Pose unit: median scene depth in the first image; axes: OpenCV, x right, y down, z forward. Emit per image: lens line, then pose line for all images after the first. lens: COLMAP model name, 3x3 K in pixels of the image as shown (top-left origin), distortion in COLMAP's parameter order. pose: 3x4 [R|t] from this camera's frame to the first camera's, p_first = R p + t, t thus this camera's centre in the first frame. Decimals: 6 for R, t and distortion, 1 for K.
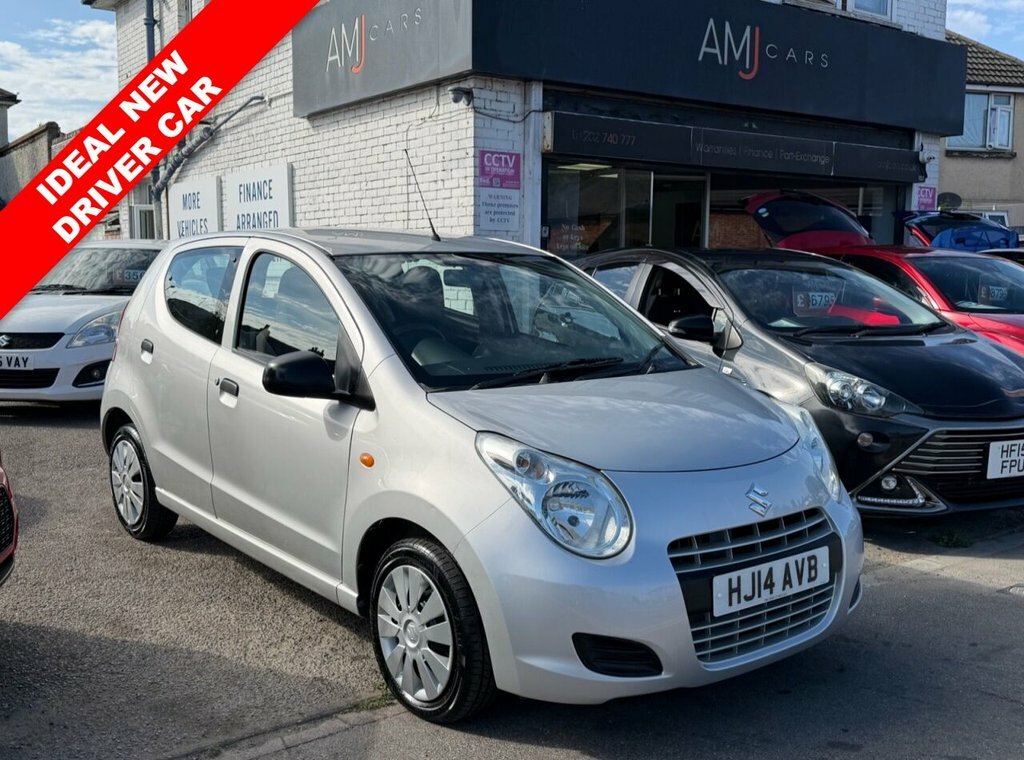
lens RADIAL K [[1006.1, 0, 482.5], [0, 1006.1, 378.0], [0, 0, 1]] dist [0.044016, -0.012184]
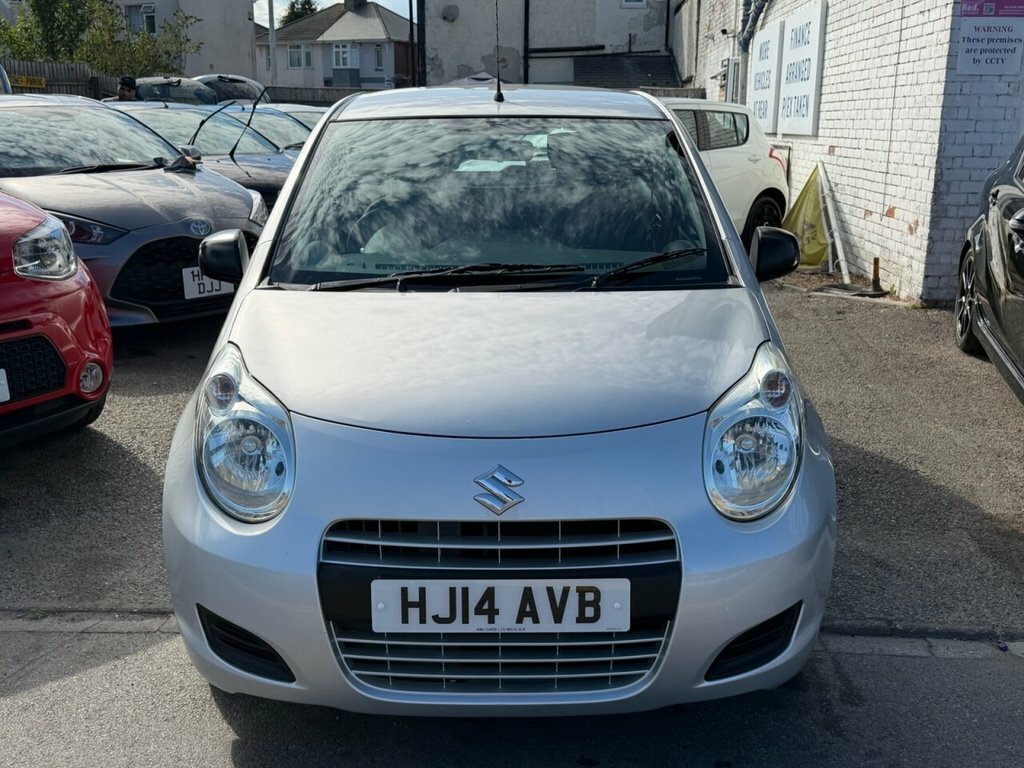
lens RADIAL K [[1005.2, 0, 512.0], [0, 1005.2, 384.0], [0, 0, 1]] dist [0.126880, -0.223723]
pose [[0.795172, 0.147739, -0.588111, 0.672577], [-0.061555, 0.984522, 0.164094, -0.065071], [0.603251, -0.094282, 0.791959, 0.459604]]
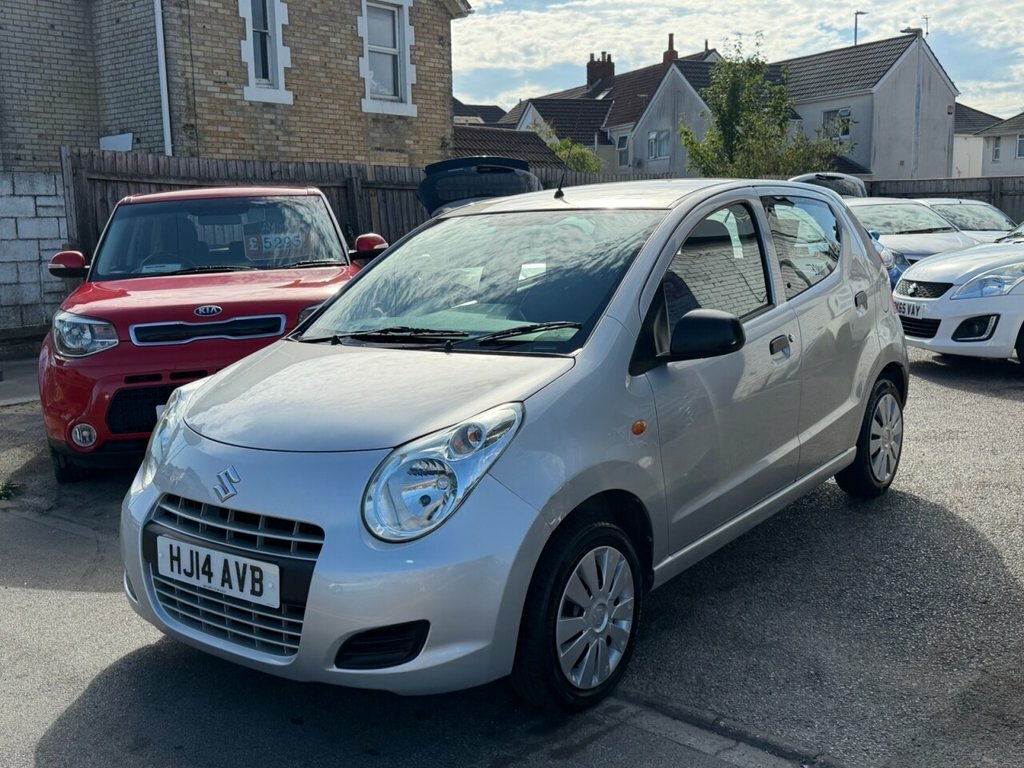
lens RADIAL K [[1005.2, 0, 512.0], [0, 1005.2, 384.0], [0, 0, 1]] dist [0.126880, -0.223723]
pose [[0.275148, 0.135413, -0.951818, 1.216360], [-0.075061, 0.990035, 0.119151, -0.101719], [0.958467, 0.038660, 0.282571, 0.976511]]
